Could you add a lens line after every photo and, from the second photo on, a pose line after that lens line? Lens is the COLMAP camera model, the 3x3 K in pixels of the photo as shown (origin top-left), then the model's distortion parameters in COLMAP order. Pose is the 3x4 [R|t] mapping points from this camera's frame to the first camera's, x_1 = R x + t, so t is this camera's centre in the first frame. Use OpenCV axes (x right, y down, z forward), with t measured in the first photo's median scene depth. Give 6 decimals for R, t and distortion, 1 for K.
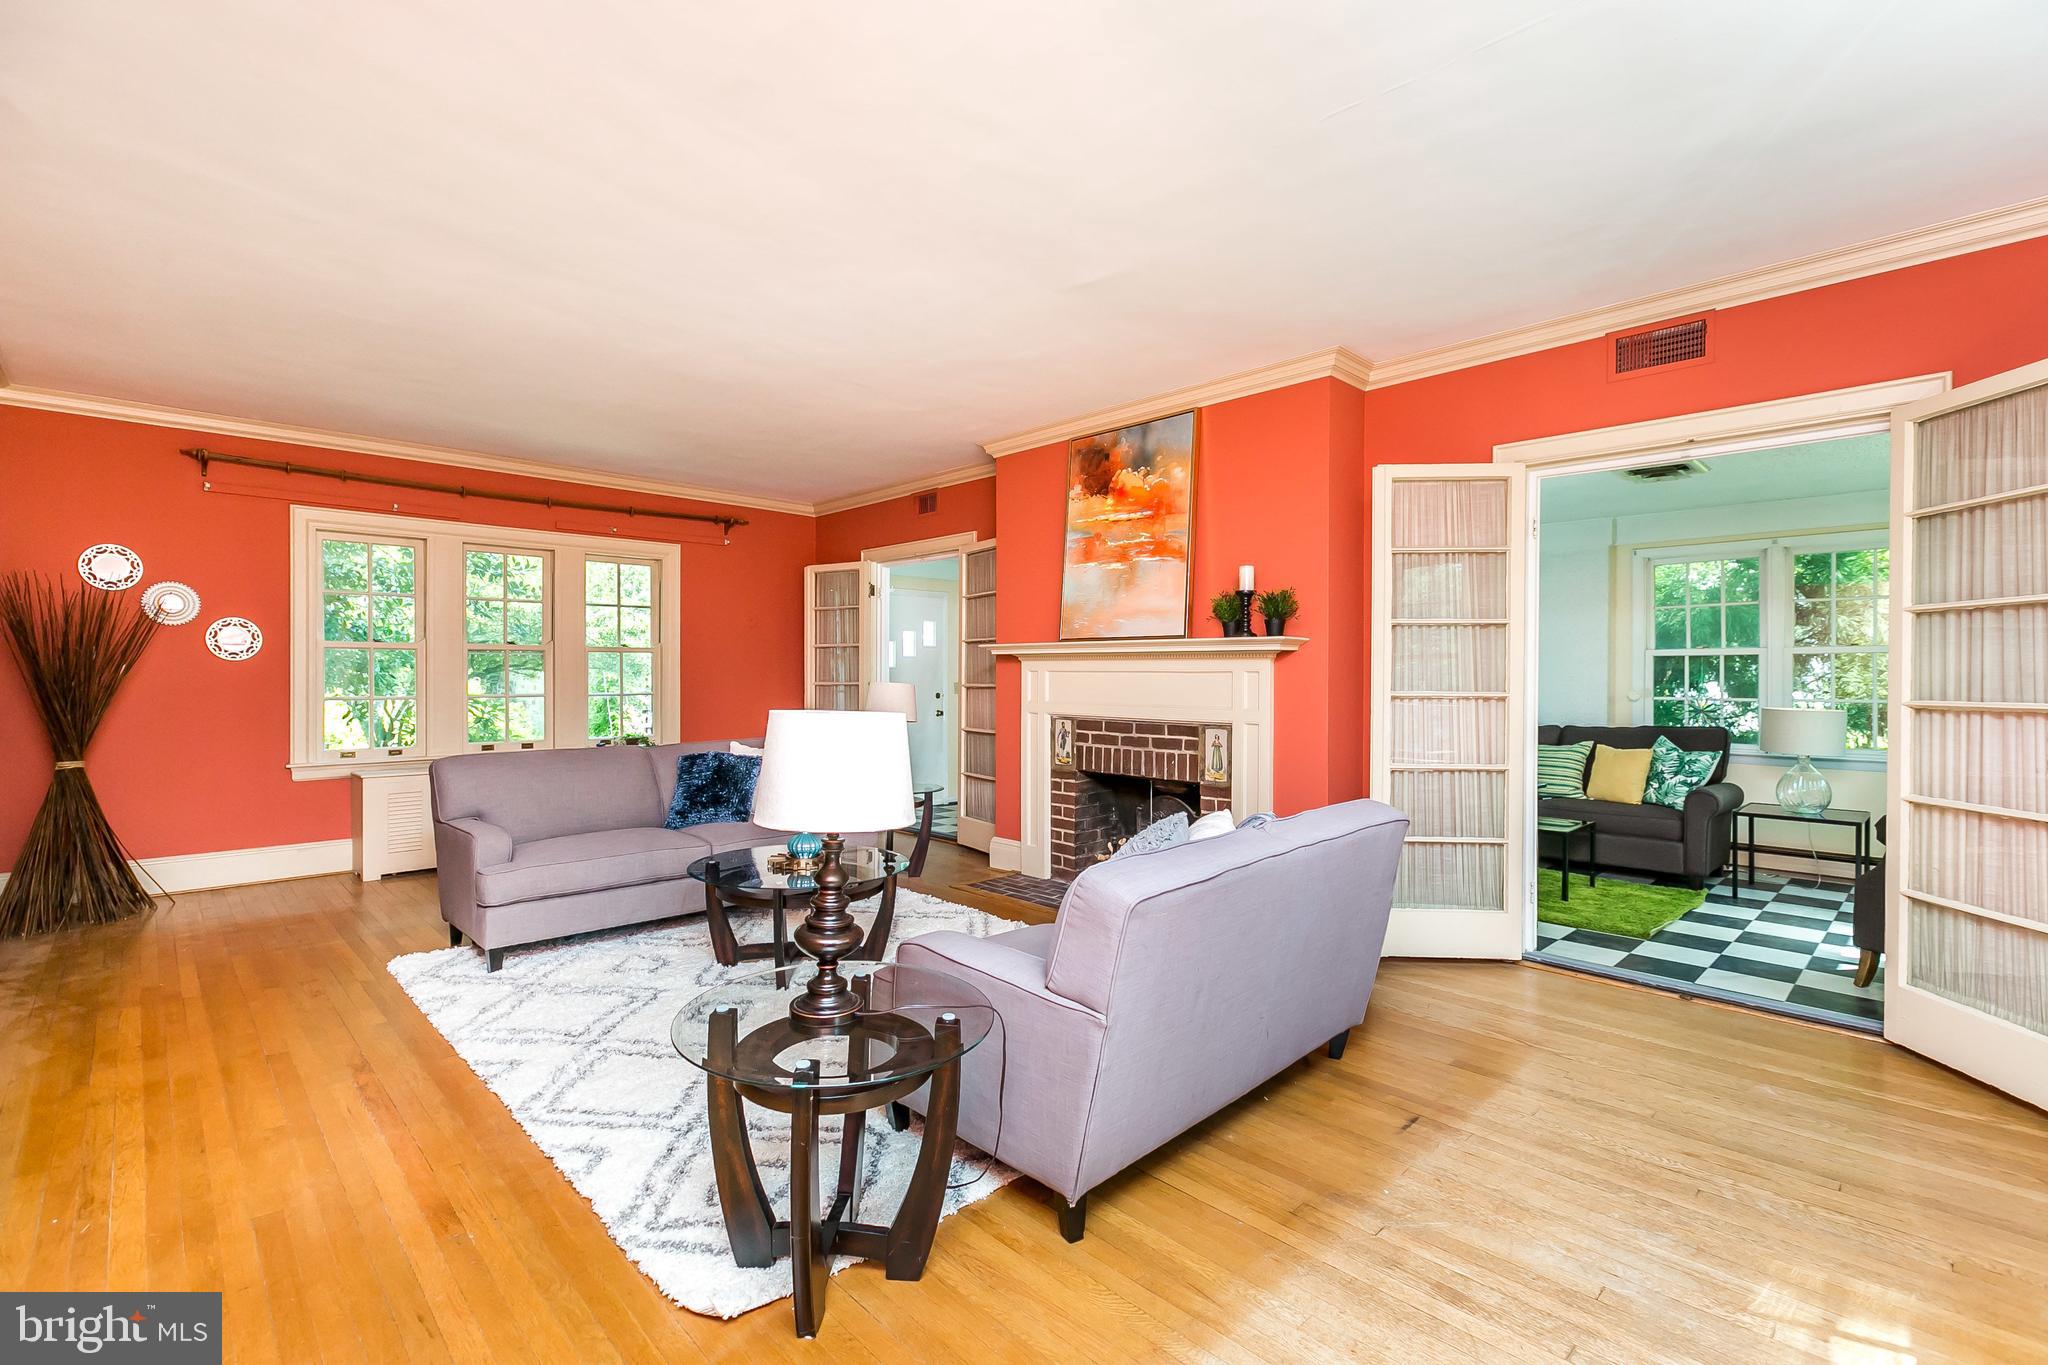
lens RADIAL K [[911.2, 0, 1024.2], [0, 911.2, 677.1], [0, 0, 1]] dist [0.000986, 0.000415]
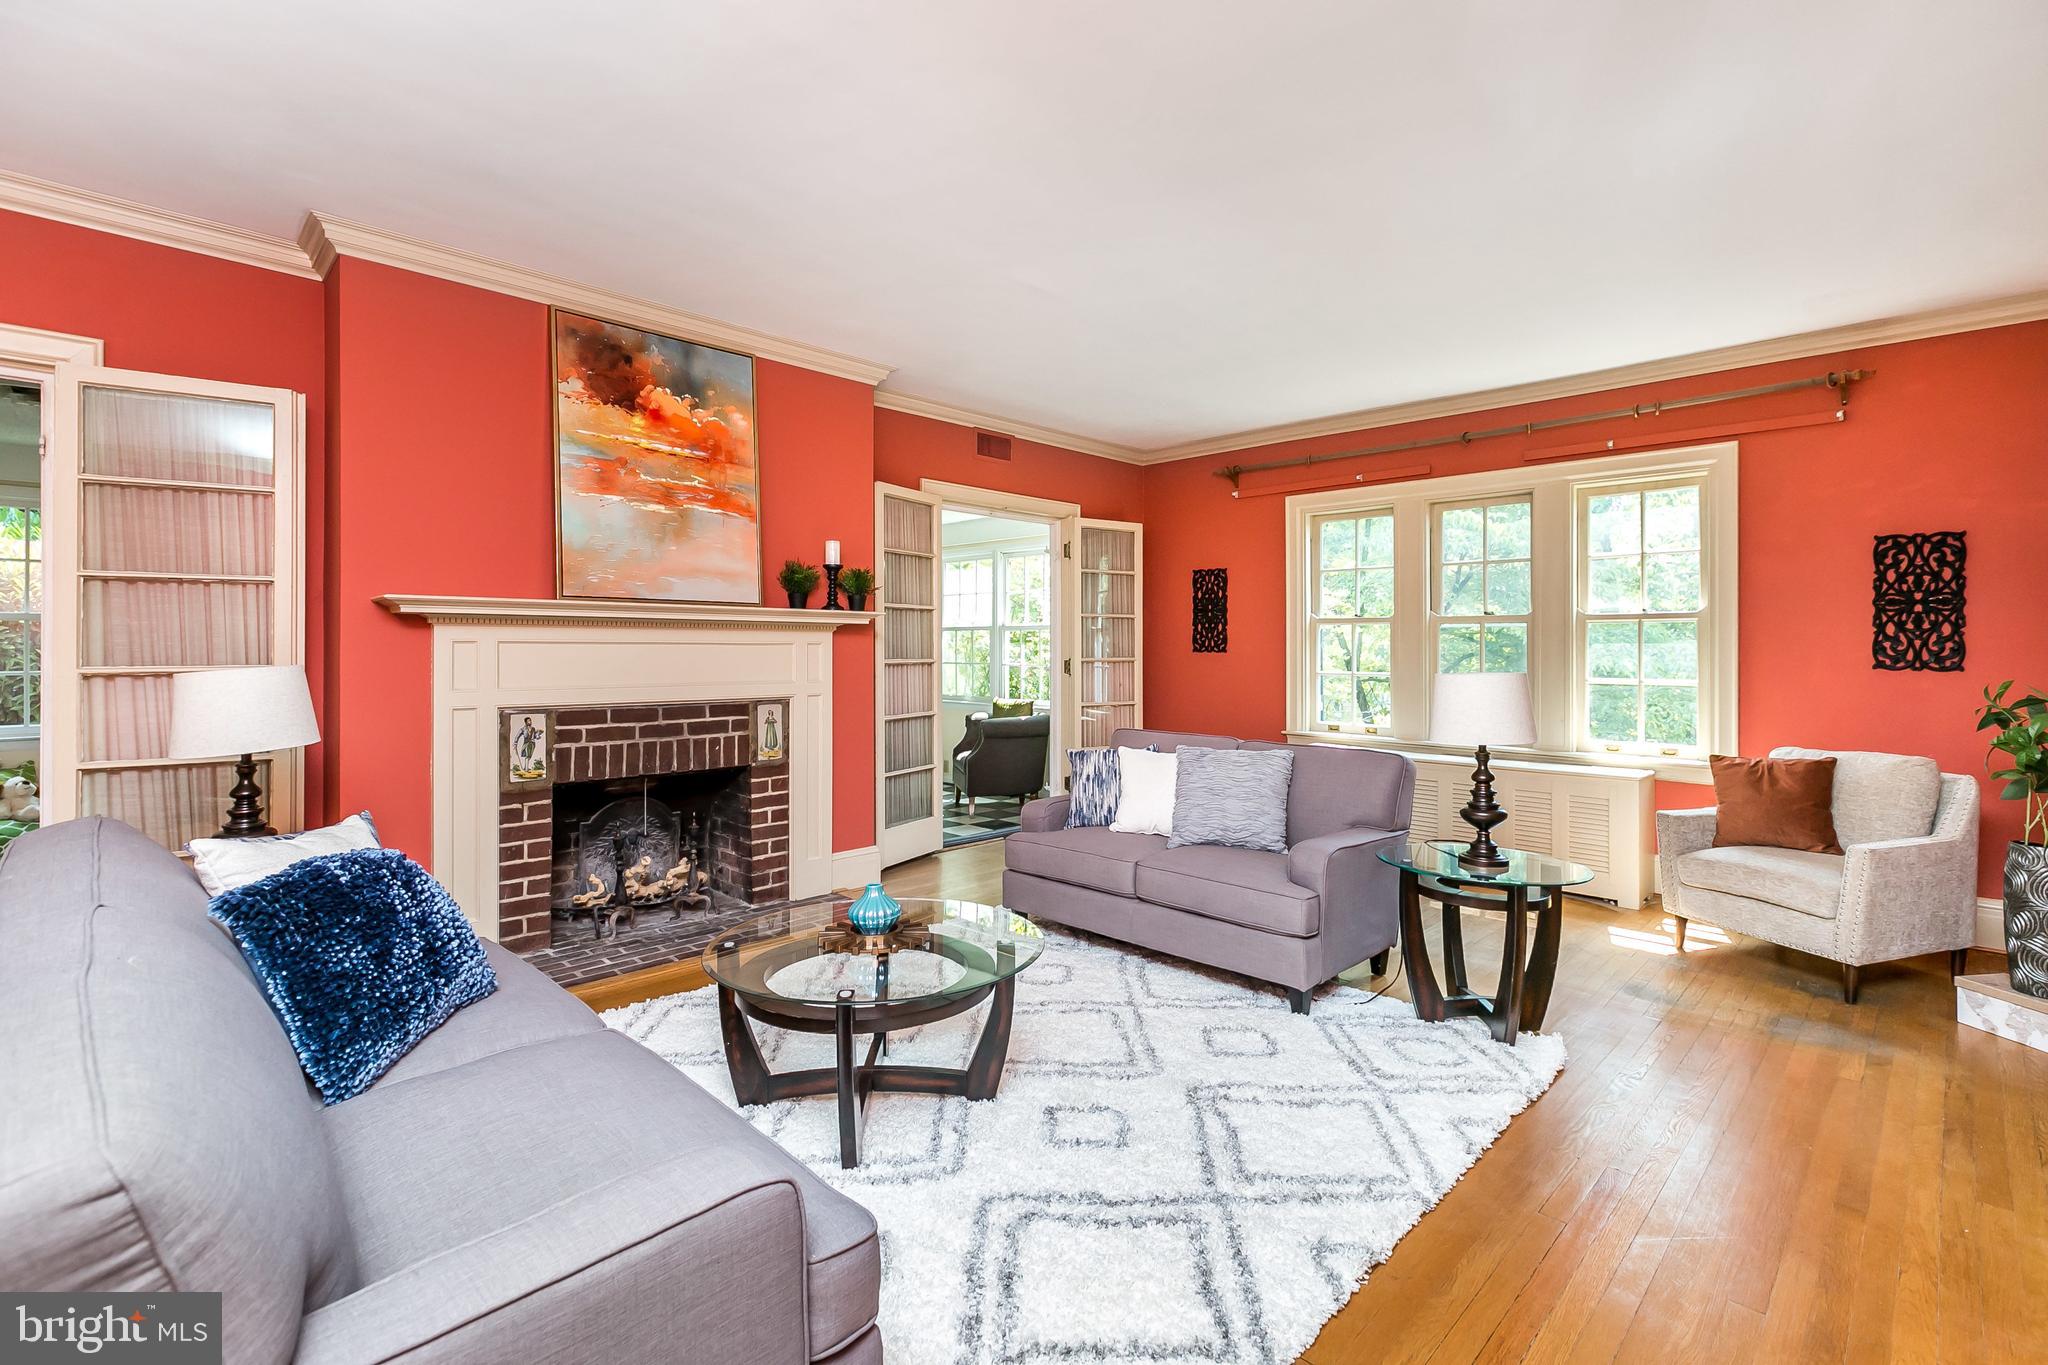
lens RADIAL K [[914.8, 0, 1023.2], [0, 914.8, 646.2], [0, 0, 1]] dist [0.000952, -0.000582]
pose [[-0.001579, -0.002760, 0.999995, -0.703174], [0.000817, 0.999996, 0.002761, -0.005606], [-0.999998, 0.000821, -0.001577, 0.704615]]
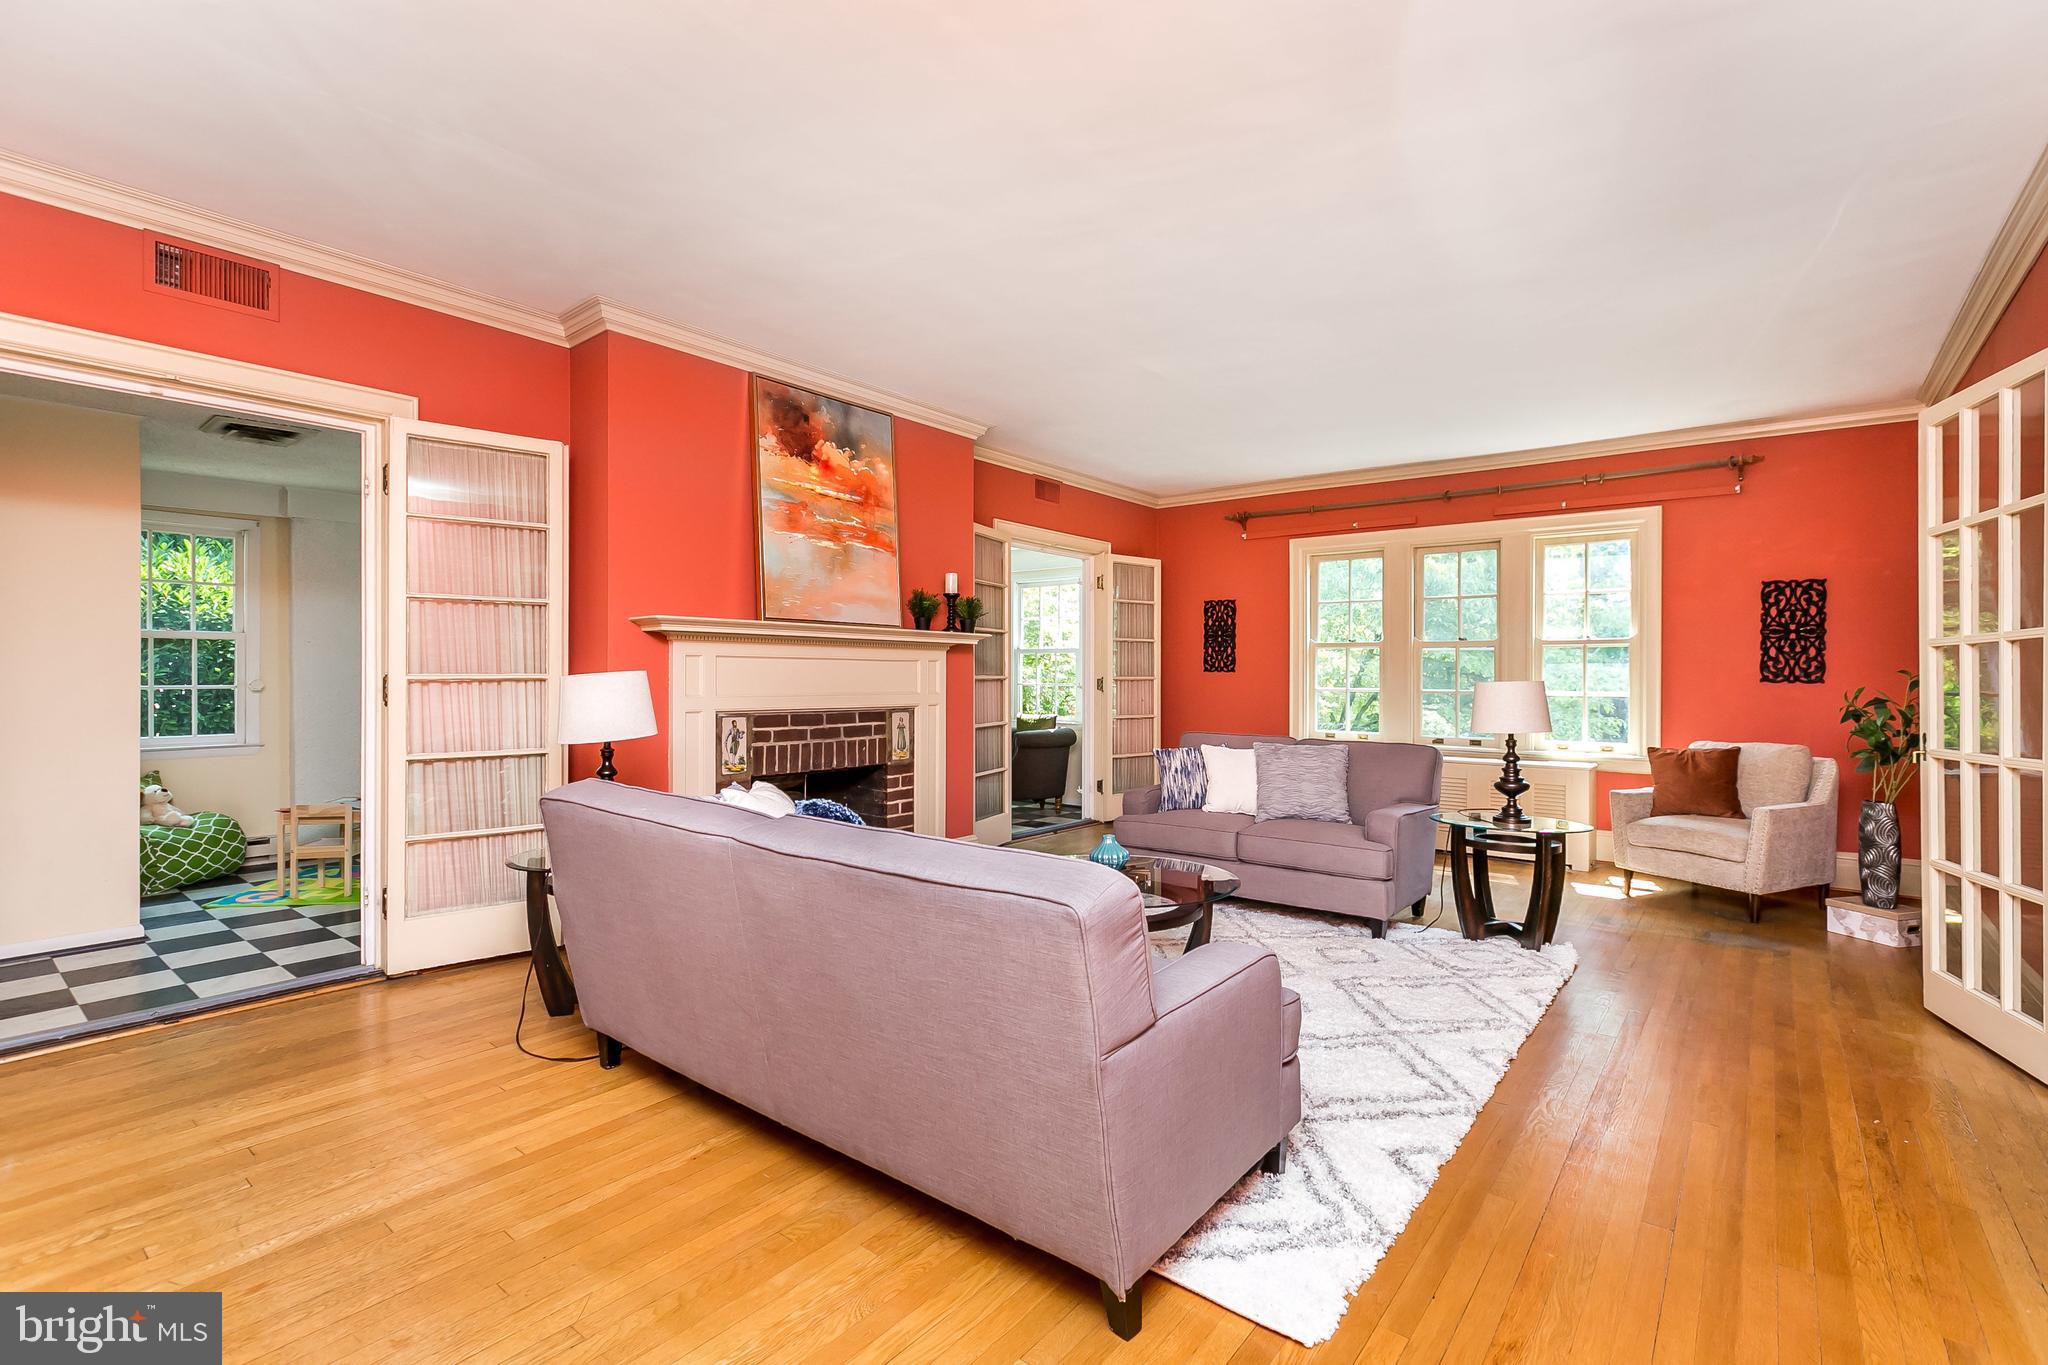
lens RADIAL K [[911.2, 0, 1024.2], [0, 911.2, 677.1], [0, 0, 1]] dist [0.000986, 0.000415]
pose [[-0.108744, -0.006745, 0.994047, -0.862865], [-0.001780, 0.999977, 0.006590, 0.006393], [-0.994068, -0.001052, -0.108754, 0.925907]]
